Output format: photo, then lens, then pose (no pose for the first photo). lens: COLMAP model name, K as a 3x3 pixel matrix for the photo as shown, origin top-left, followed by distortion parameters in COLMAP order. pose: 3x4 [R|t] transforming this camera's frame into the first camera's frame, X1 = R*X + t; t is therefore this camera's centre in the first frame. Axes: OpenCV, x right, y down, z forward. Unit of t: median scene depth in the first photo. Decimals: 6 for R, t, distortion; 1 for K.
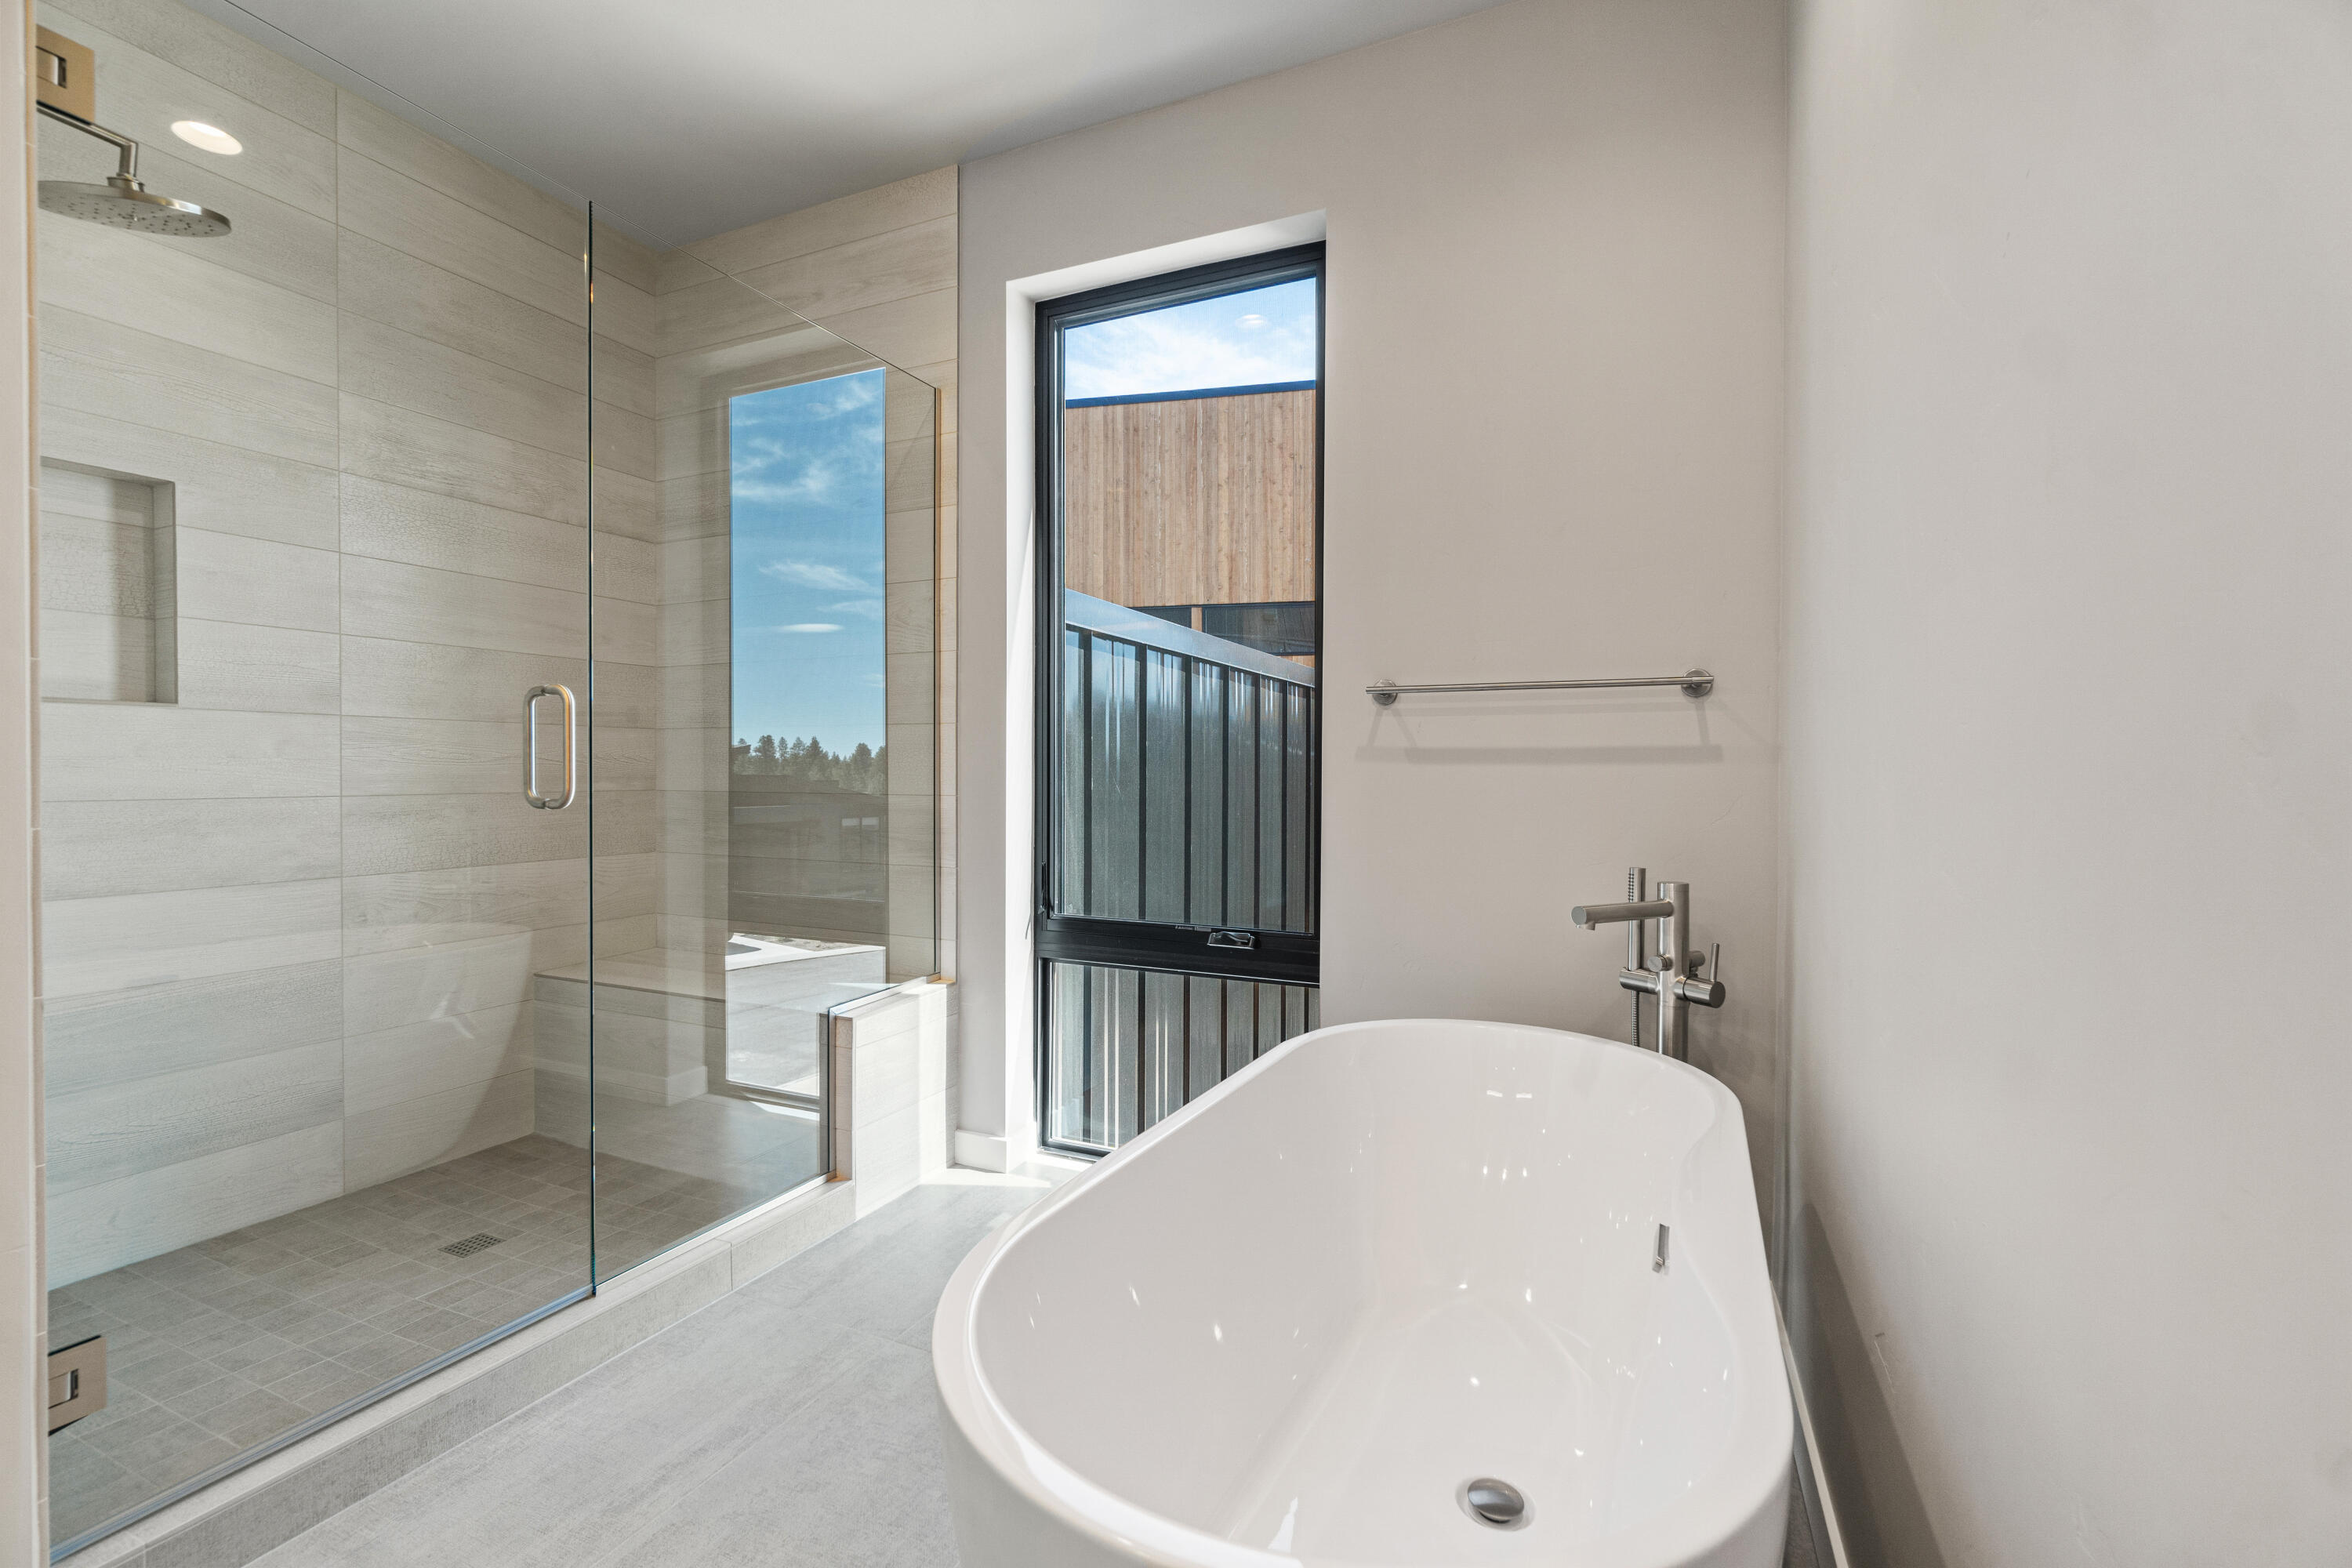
lens RADIAL K [[1014.0, 0, 1184.7], [0, 1014.0, 807.8], [0, 0, 1]] dist [-0.007366, 0.001495]
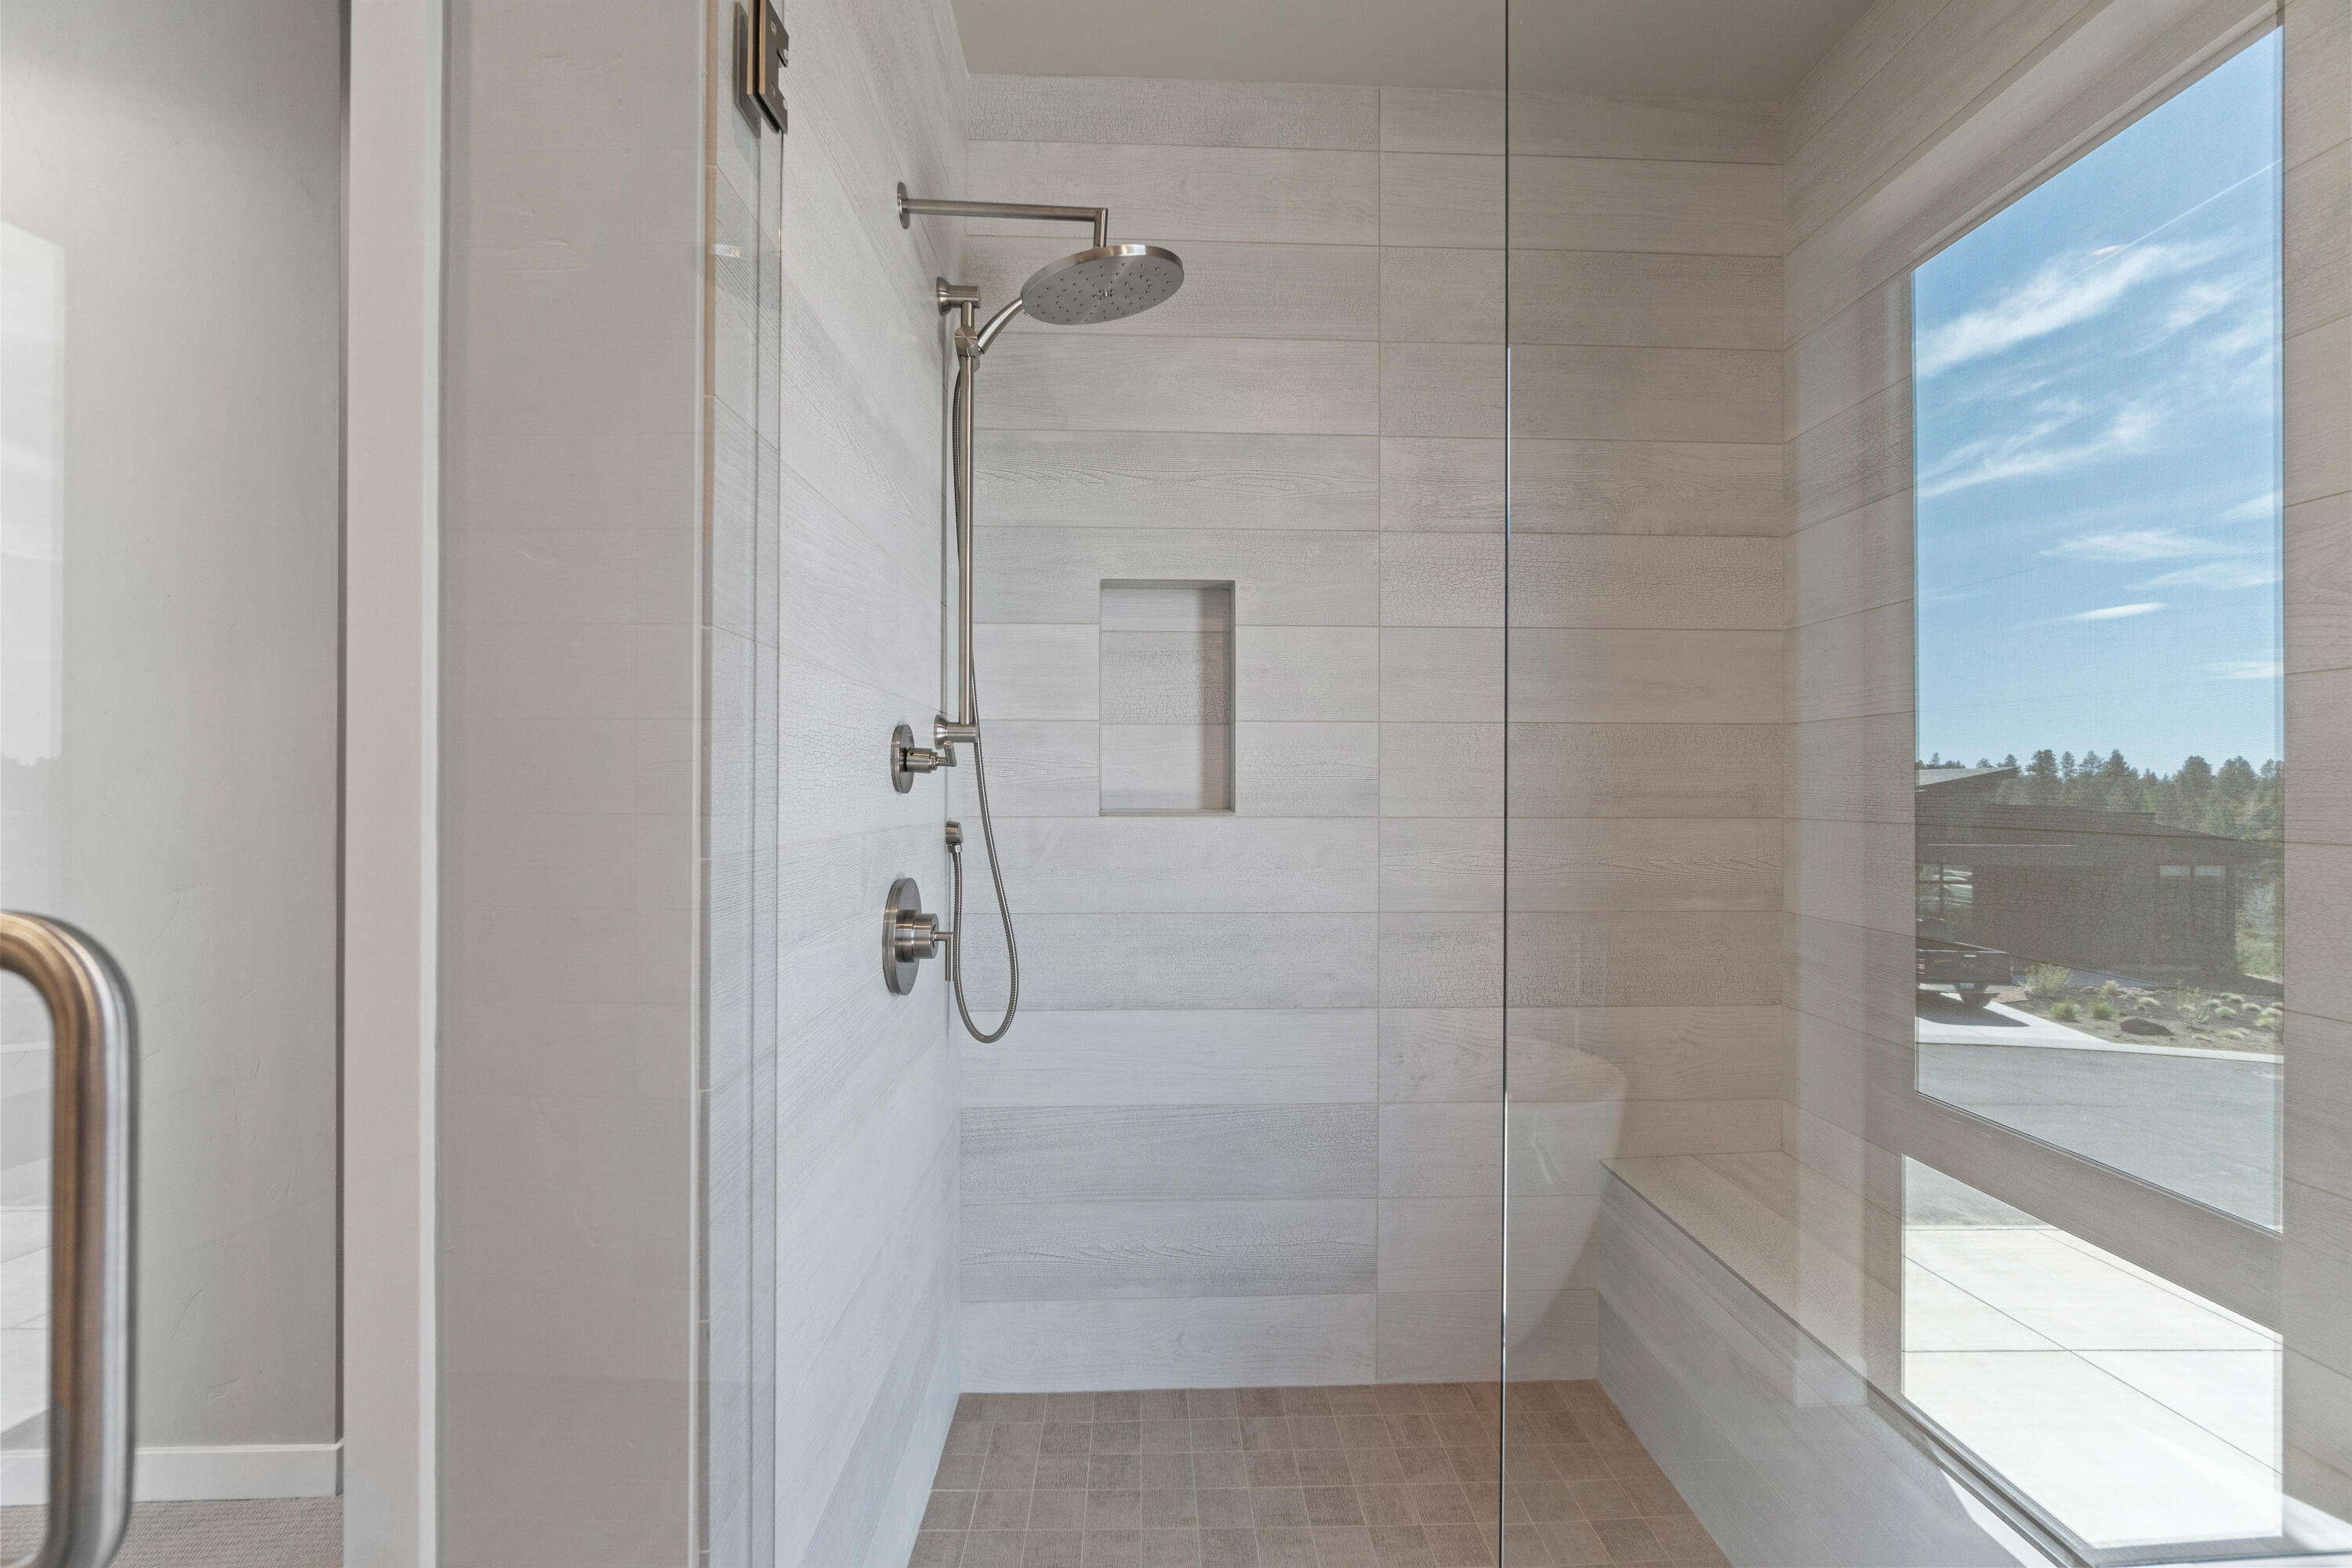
lens RADIAL K [[1014.0, 0, 1188.4], [0, 1014.0, 782.9], [0, 0, 1]] dist [-0.007366, 0.001495]
pose [[0.459465, -0.012099, -0.888113, -0.153855], [-0.030960, 0.999081, -0.029629, -0.090037], [0.887656, 0.041109, 0.458669, 0.464882]]
